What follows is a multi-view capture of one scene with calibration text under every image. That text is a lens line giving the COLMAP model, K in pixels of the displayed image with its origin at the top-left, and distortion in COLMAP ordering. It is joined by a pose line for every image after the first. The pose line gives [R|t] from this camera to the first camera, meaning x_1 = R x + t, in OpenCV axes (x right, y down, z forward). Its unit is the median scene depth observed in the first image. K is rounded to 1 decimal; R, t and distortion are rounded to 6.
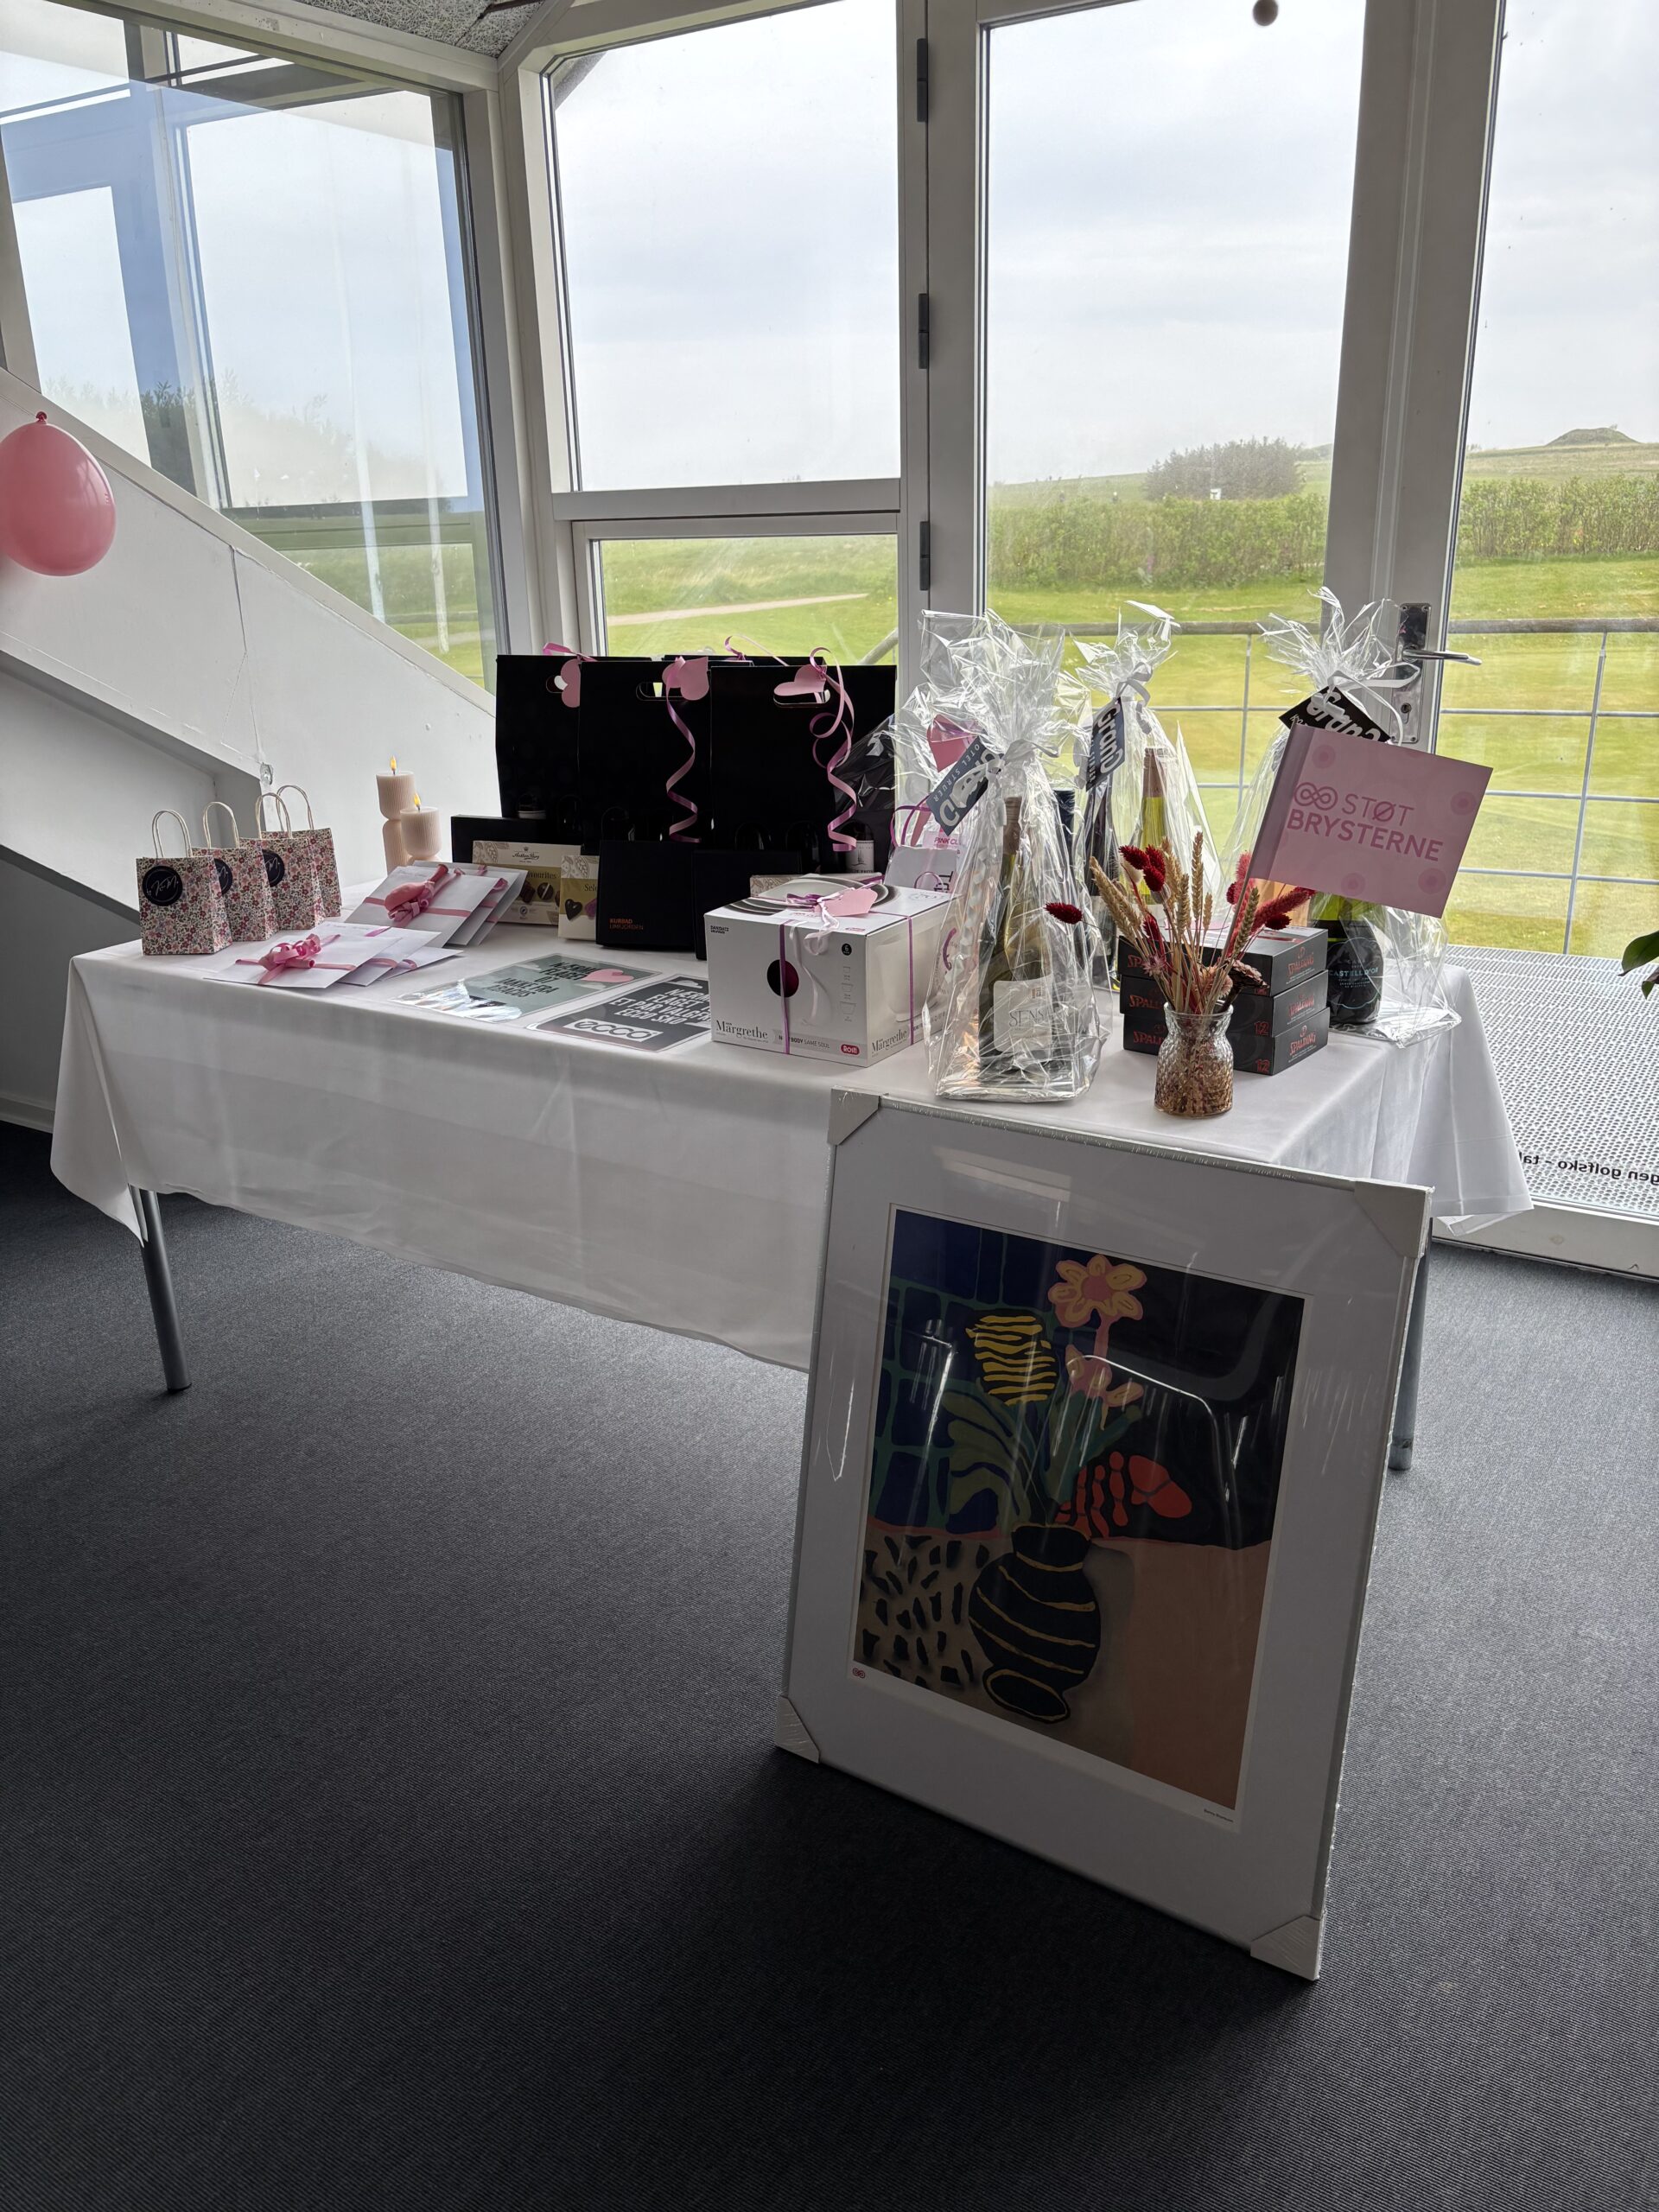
lens RADIAL K [[1628.2, 0, 834.8], [0, 1628.2, 1067.4], [0, 0, 1]] dist [0.042434, -0.001756]
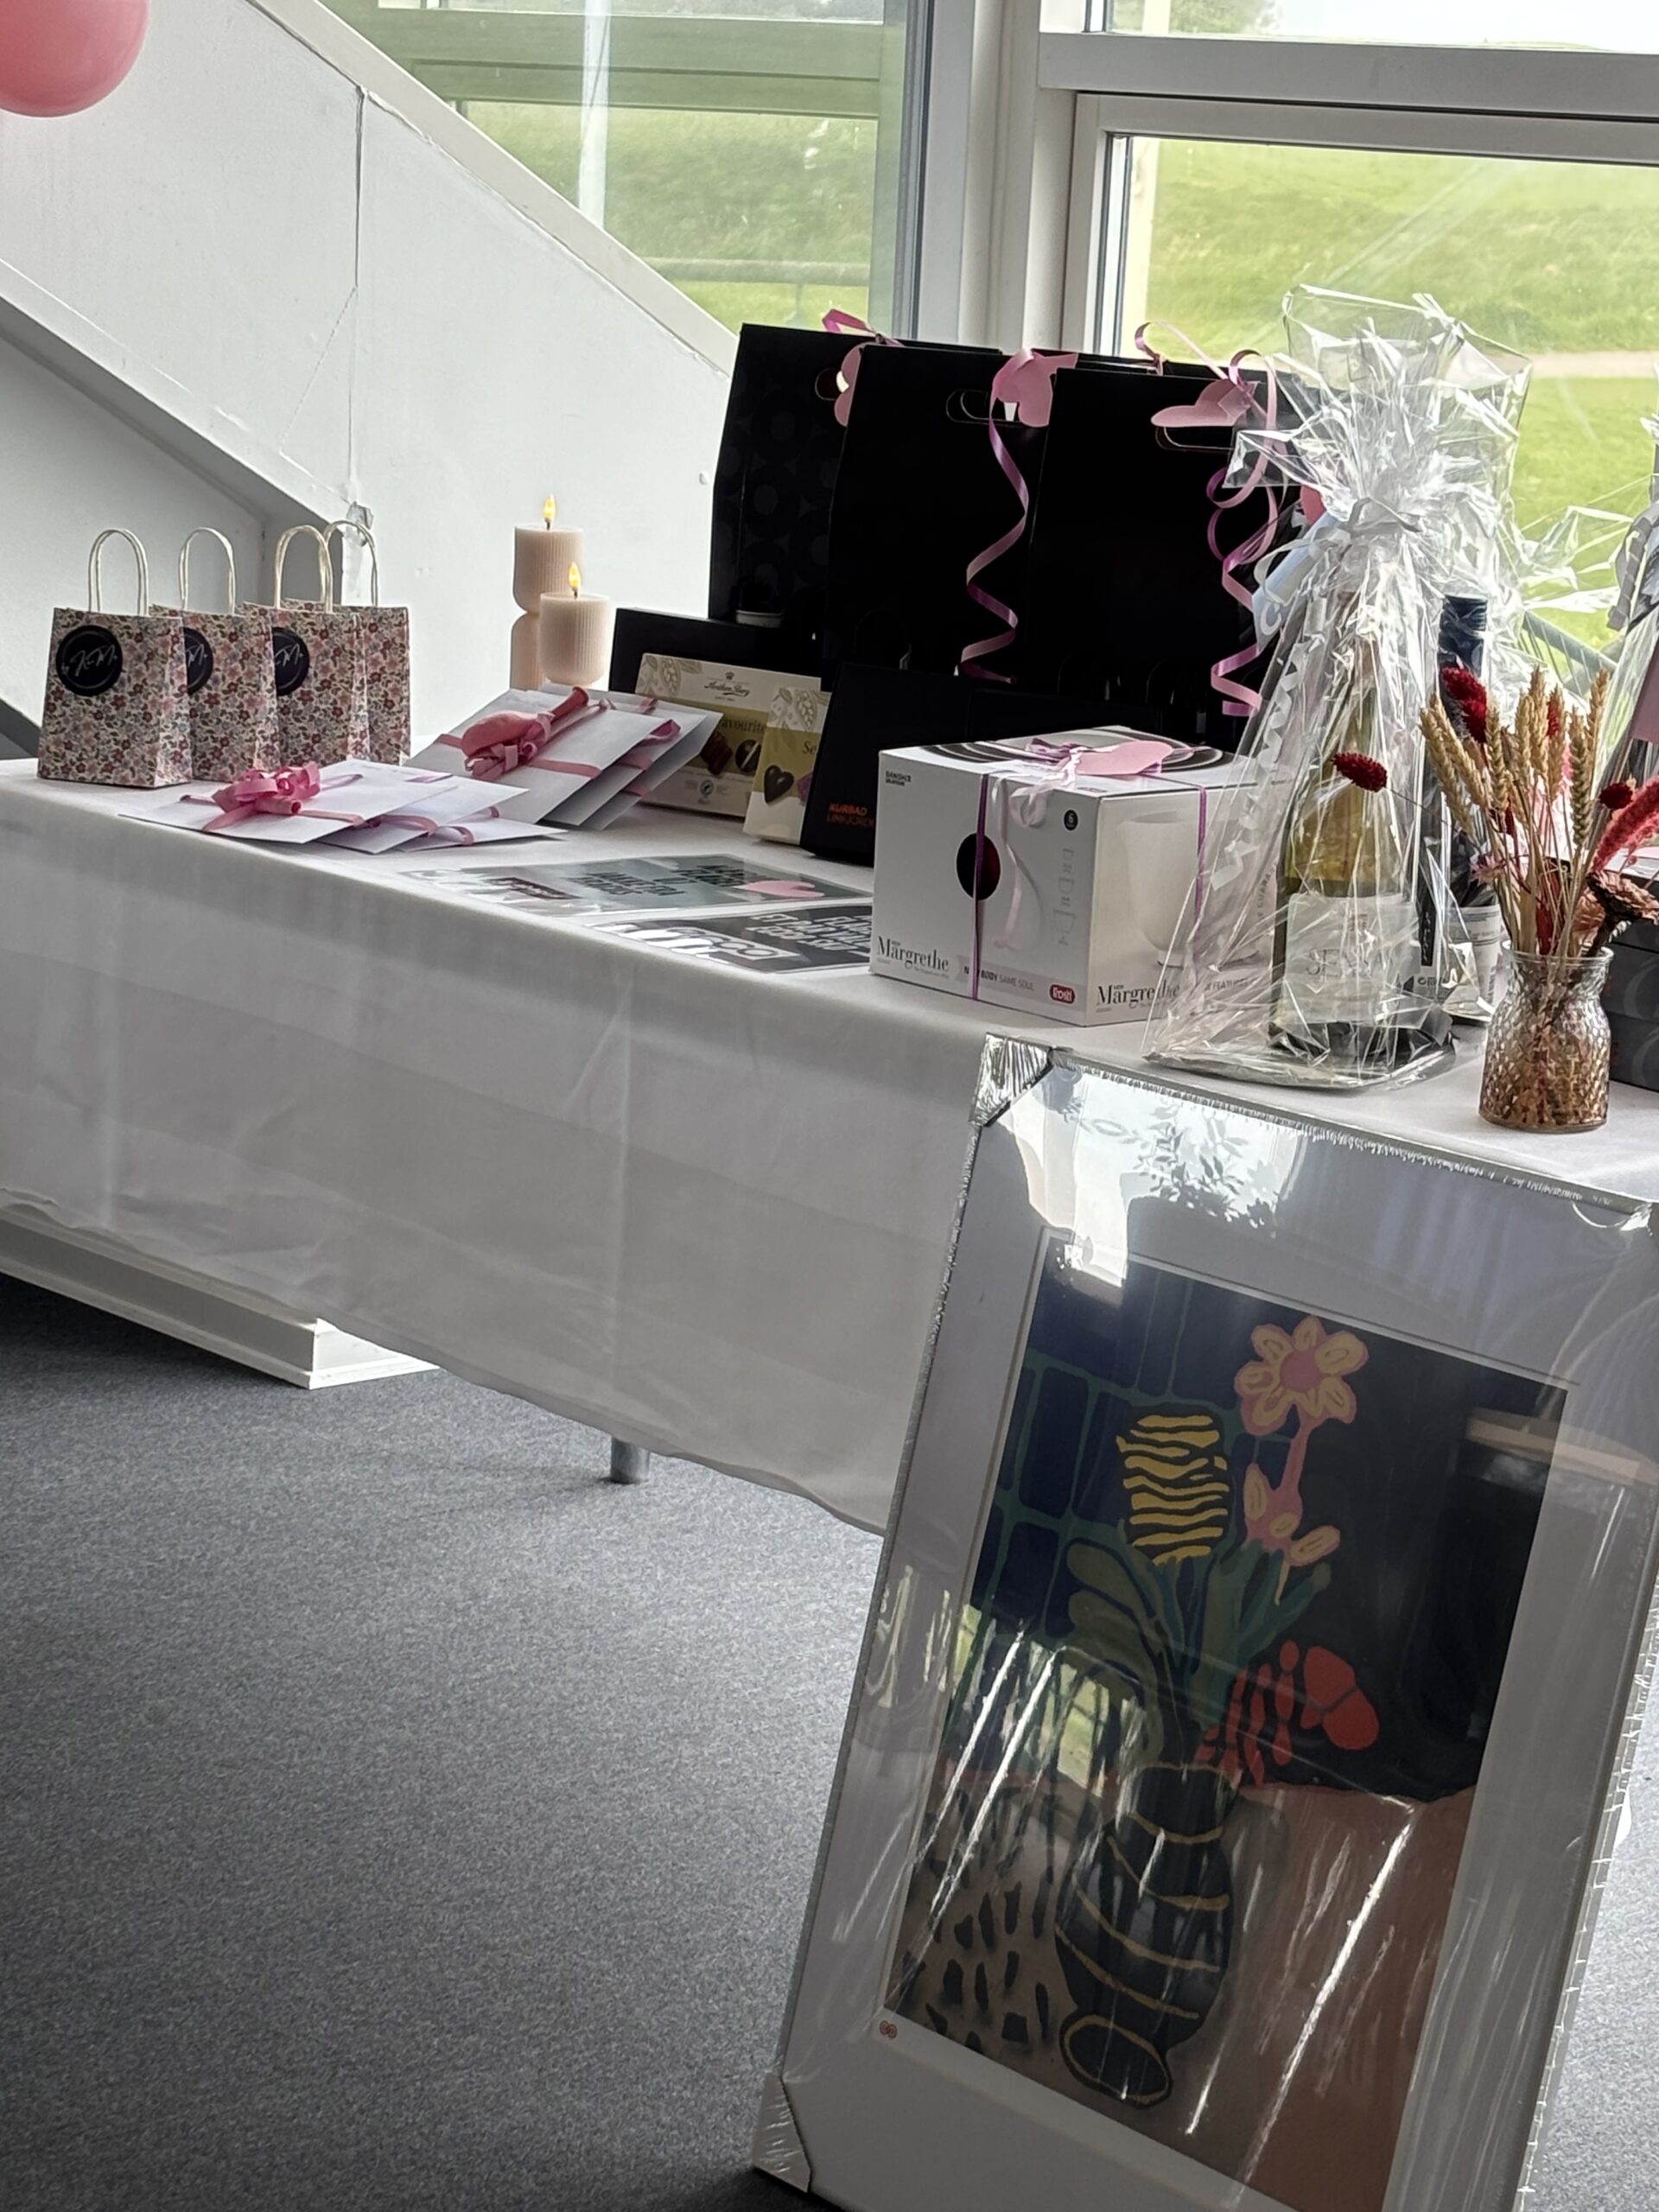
lens RADIAL K [[5077.6, 0, 1021.1], [0, 5077.6, 1108.7], [0, 0, 1]] dist [-0.390516, 10.418288]
pose [[0.959319, 0.127964, -0.251657, 0.388620], [-0.158348, 0.981852, -0.104366, 0.187734], [0.233735, 0.139969, 0.962173, -0.636107]]
